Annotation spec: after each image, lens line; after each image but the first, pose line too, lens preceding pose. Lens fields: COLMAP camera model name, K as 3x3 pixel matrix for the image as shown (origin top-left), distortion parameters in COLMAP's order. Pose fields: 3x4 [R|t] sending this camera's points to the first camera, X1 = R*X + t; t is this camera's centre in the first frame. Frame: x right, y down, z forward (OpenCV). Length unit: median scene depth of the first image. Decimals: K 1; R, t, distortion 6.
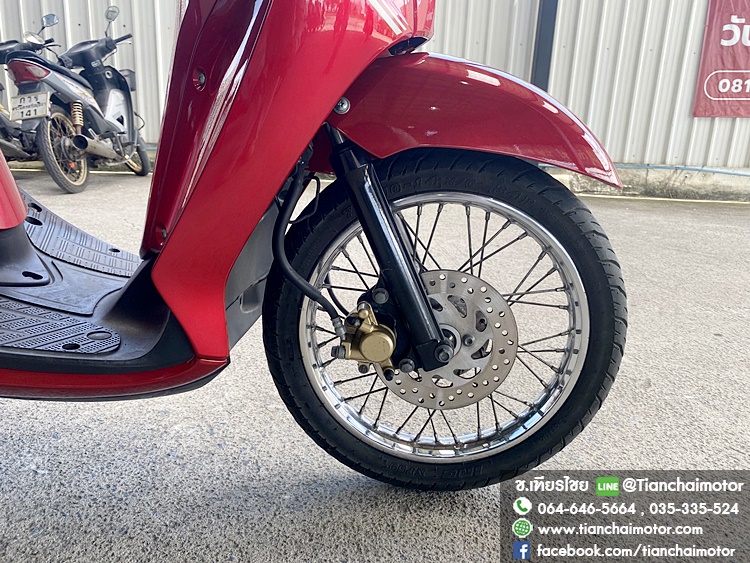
lens RADIAL K [[574.0, 0, 377.2], [0, 574.0, 278.0], [0, 0, 1]] dist [0.009799, -0.008010]
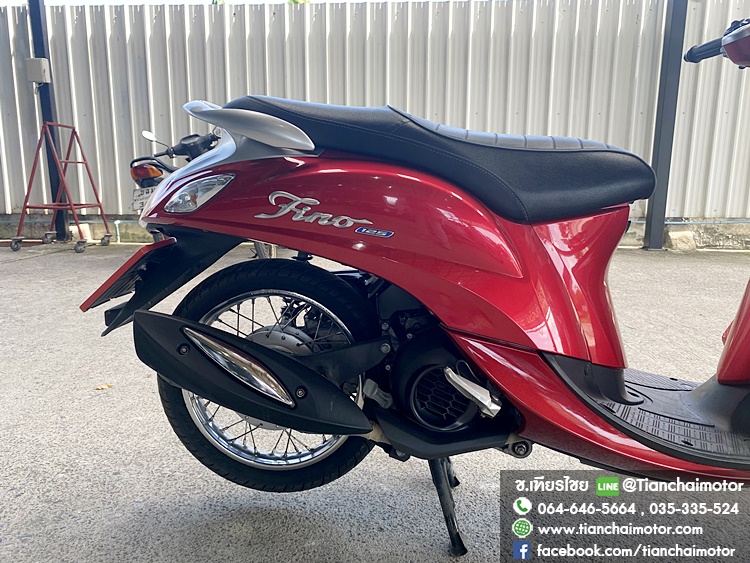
lens RADIAL K [[575.7, 0, 373.6], [0, 575.7, 277.8], [0, 0, 1]] dist [0.005491, 0.000366]
pose [[0.997106, -0.027343, -0.070940, -0.182495], [0.022269, 0.997202, -0.071354, -0.034786], [0.072693, 0.069568, 0.994925, -0.086838]]
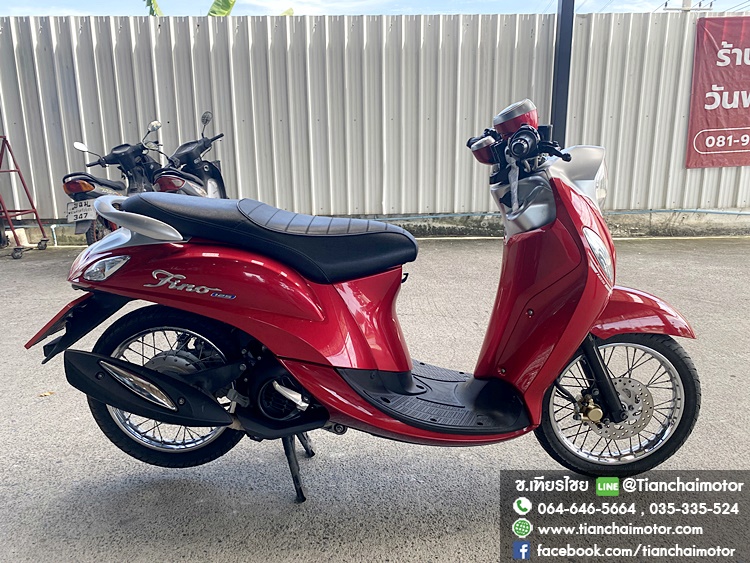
lens RADIAL K [[575.7, 0, 373.6], [0, 575.7, 277.8], [0, 0, 1]] dist [0.005491, 0.000366]
pose [[0.998259, -0.058213, 0.009538, -0.124812], [0.058485, 0.997796, -0.031336, -0.057447], [-0.007693, 0.031839, 0.999463, -0.185860]]
